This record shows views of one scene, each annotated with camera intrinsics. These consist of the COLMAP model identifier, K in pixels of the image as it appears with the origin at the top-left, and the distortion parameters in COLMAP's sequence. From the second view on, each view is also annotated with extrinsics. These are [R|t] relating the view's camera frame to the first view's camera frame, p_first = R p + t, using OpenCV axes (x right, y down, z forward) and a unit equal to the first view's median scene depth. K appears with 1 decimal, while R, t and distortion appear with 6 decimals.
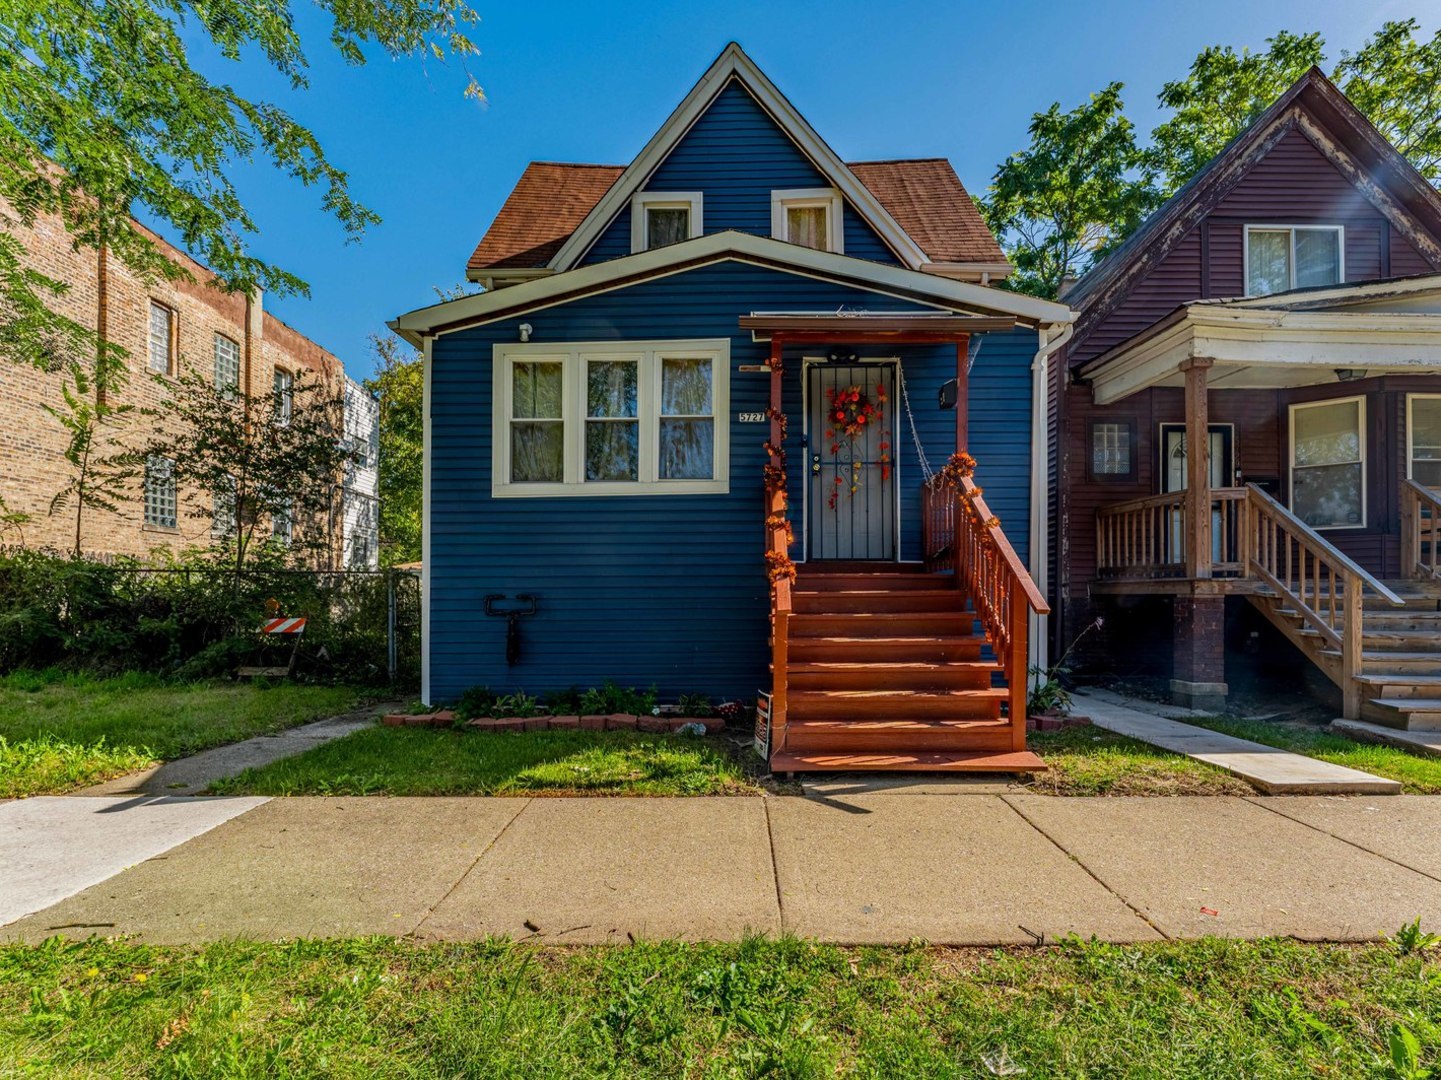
lens RADIAL K [[702.0, 0, 711.1], [0, 702.0, 601.3], [0, 0, 1]] dist [0.002021, -0.000216]
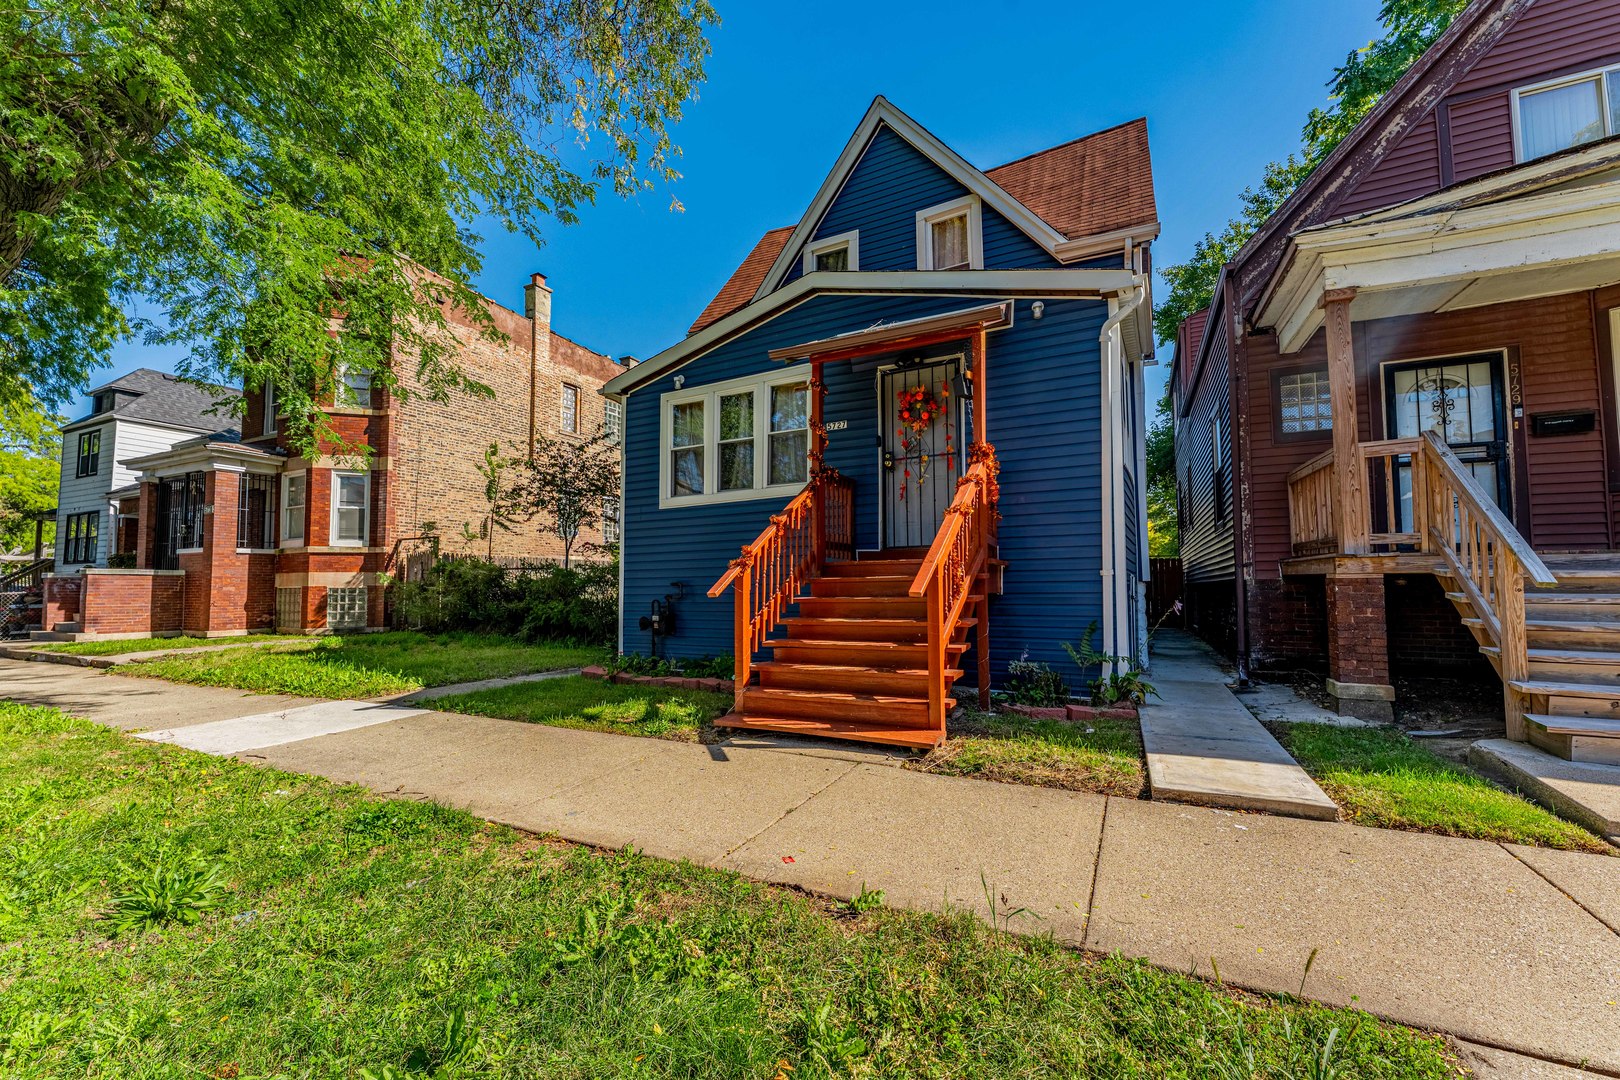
lens RADIAL K [[655.7, 0, 770.7], [0, 655.7, 554.5], [0, 0, 1]] dist [0.001552, 0.000028]
pose [[0.883889, -0.029612, -0.466758, 0.456781], [0.006334, 0.998660, -0.051362, 0.002282], [0.467653, 0.042442, 0.882892, 0.013521]]
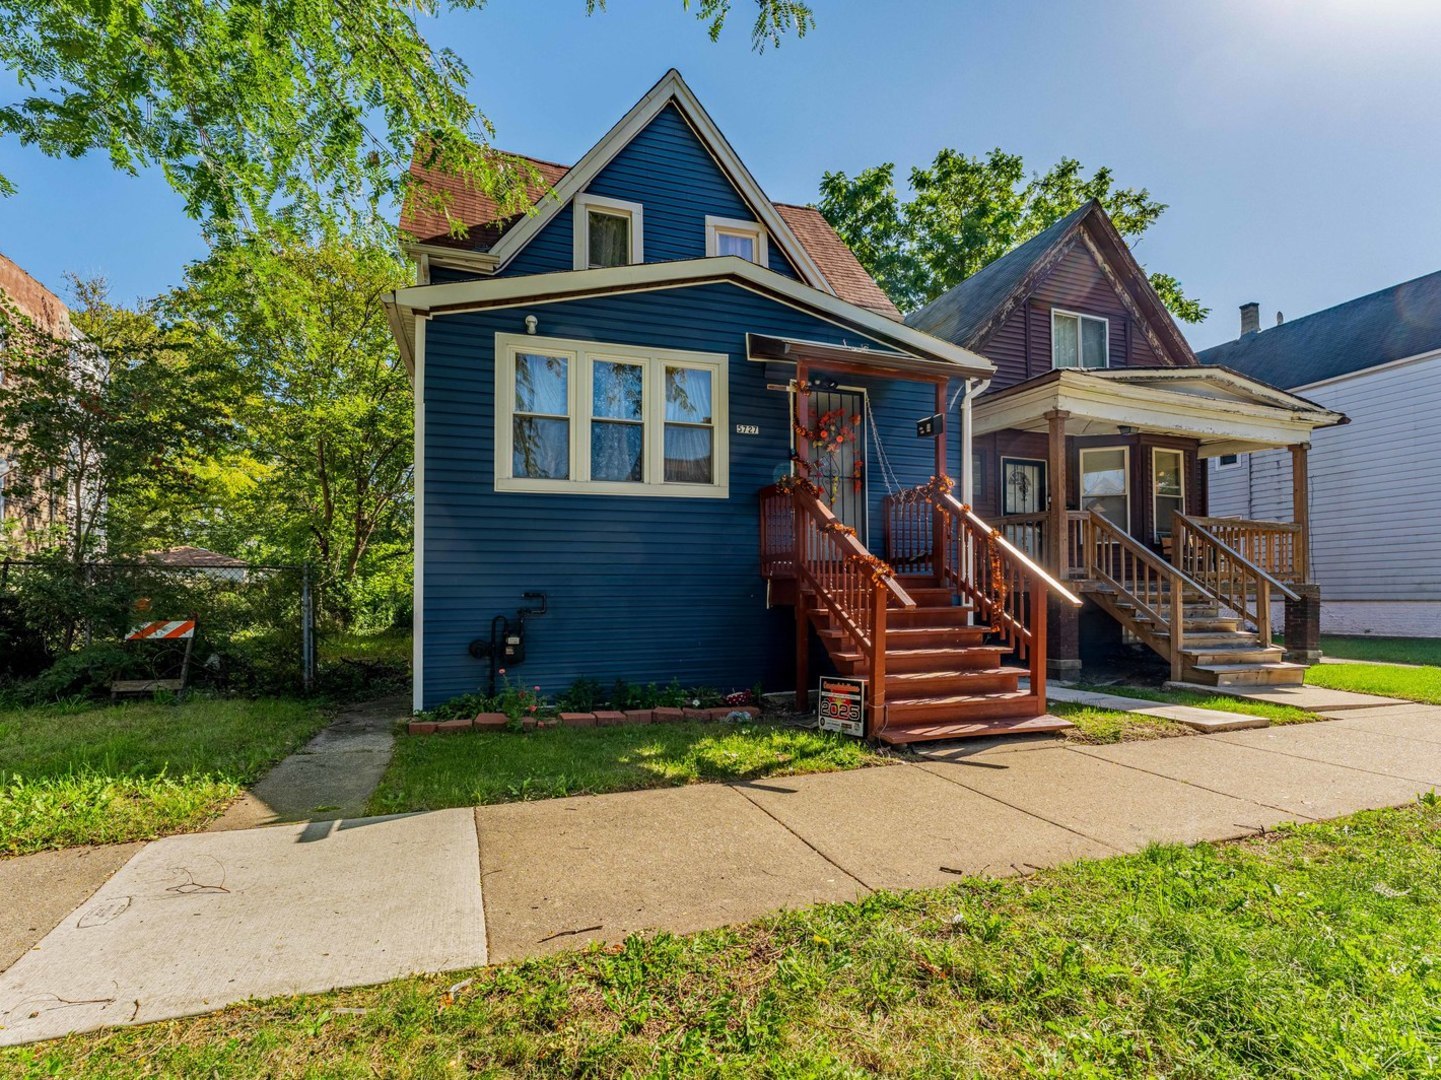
lens RADIAL K [[702.0, 0, 680.5], [0, 702.0, 593.2], [0, 0, 1]] dist [0.002021, -0.000216]
pose [[0.942358, -0.001048, 0.334606, -0.403986], [0.004393, 0.999948, -0.009243, 0.001449], [-0.334579, 0.010180, 0.942313, 0.012171]]
